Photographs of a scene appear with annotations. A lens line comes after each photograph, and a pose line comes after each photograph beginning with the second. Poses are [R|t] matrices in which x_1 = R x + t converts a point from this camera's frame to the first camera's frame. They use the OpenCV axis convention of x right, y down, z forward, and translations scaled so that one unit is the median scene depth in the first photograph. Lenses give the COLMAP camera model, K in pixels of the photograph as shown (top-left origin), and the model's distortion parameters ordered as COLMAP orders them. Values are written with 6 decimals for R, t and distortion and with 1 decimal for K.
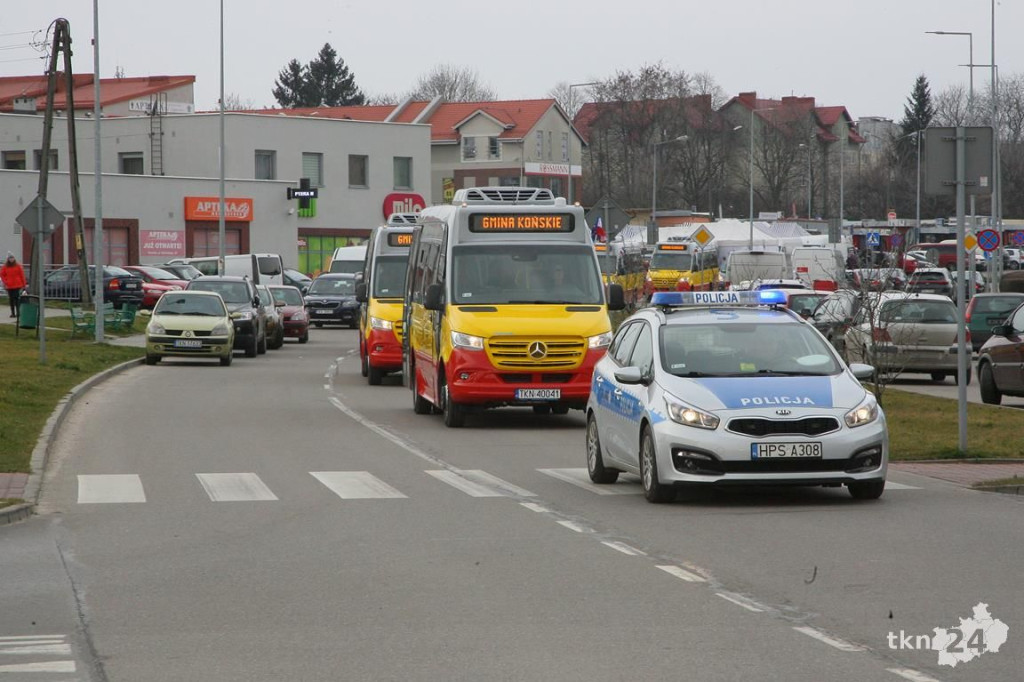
lens RADIAL K [[3607.7, 0, 512.1], [0, 3607.7, 329.0], [0, 0, 1]] dist [0.867727, -2.454863]
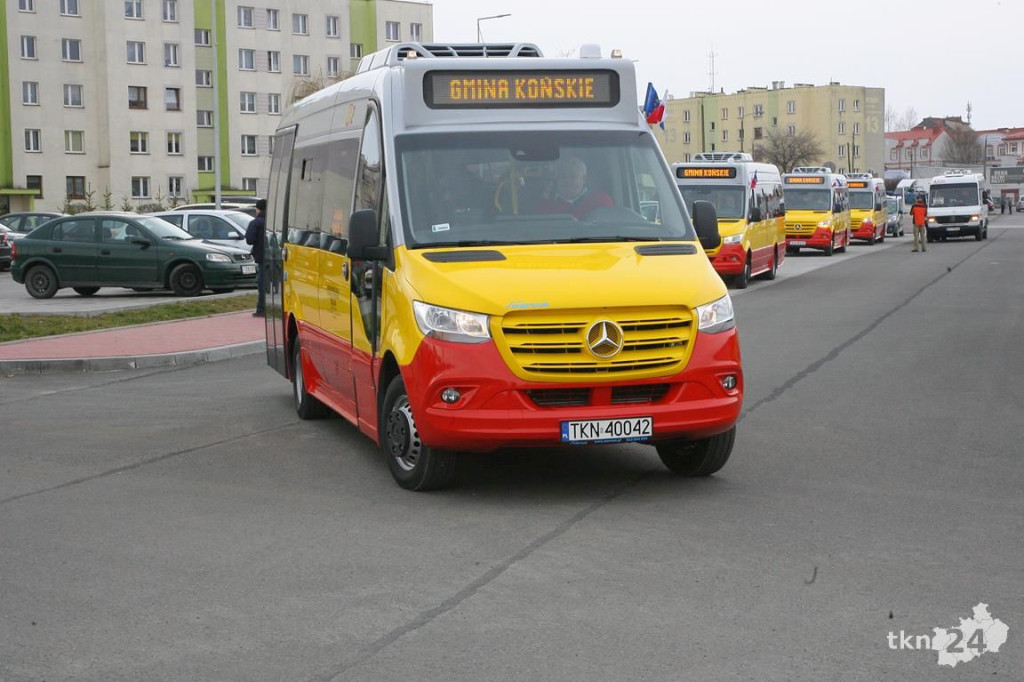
lens RADIAL K [[2592.4, 0, 570.6], [0, 2592.4, 299.6], [0, 0, 1]] dist [0.328558, 0.734834]
pose [[0.993232, -0.028317, 0.112640, -0.034651], [0.026173, 0.999448, 0.020463, -0.006225], [-0.113158, -0.017377, 0.993425, 0.627300]]
